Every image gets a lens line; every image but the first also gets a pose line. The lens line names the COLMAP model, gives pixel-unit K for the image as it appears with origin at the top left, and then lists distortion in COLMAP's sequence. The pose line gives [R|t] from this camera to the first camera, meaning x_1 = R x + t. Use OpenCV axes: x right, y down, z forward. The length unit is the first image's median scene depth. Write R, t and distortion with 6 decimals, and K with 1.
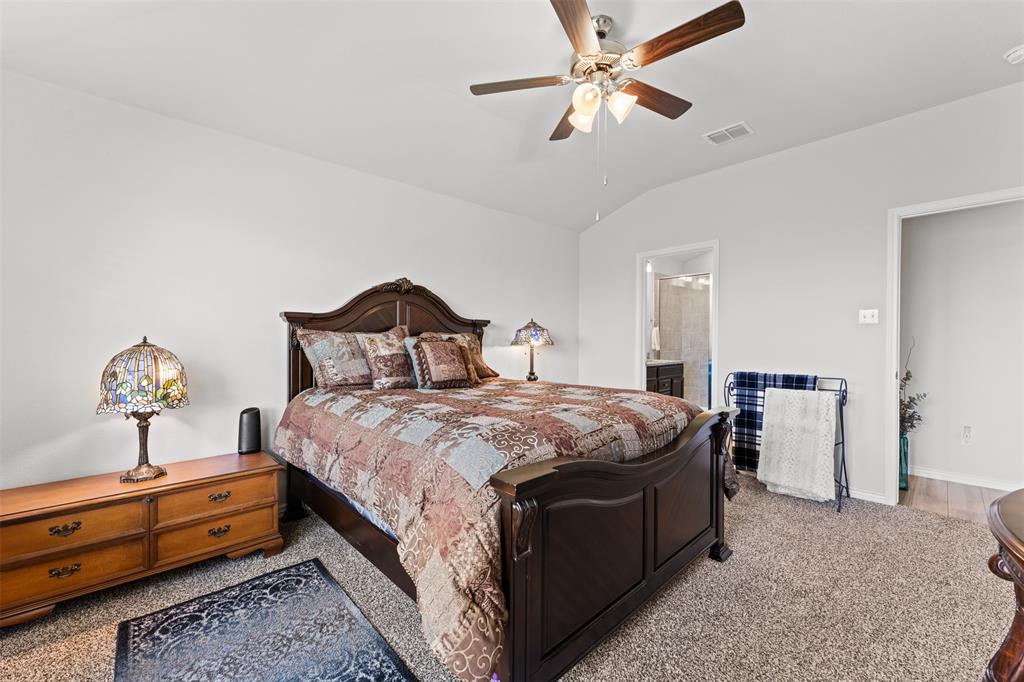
lens RADIAL K [[415.1, 0, 517.4], [0, 415.1, 342.2], [0, 0, 1]] dist [0.008893, -0.000112]
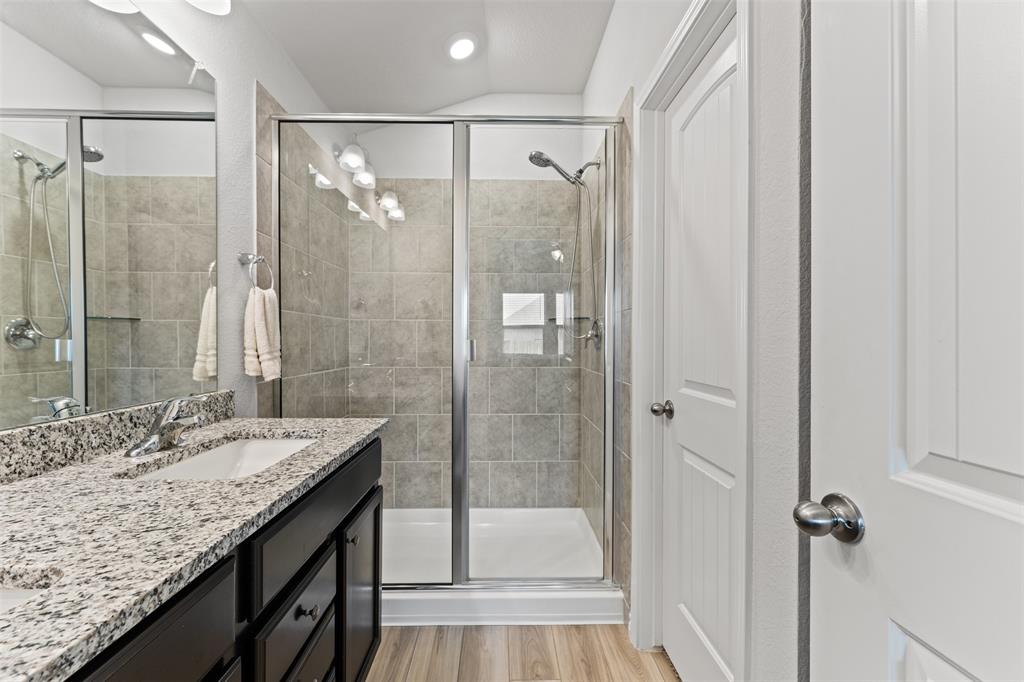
lens RADIAL K [[415.1, 0, 509.2], [0, 415.1, 341.5], [0, 0, 1]] dist [0.008893, -0.000112]
pose [[0.667311, 0.012372, 0.744677, 0.251228], [-0.012941, 0.999904, -0.005016, -0.005887], [-0.744667, -0.006290, 0.667407, 0.739682]]
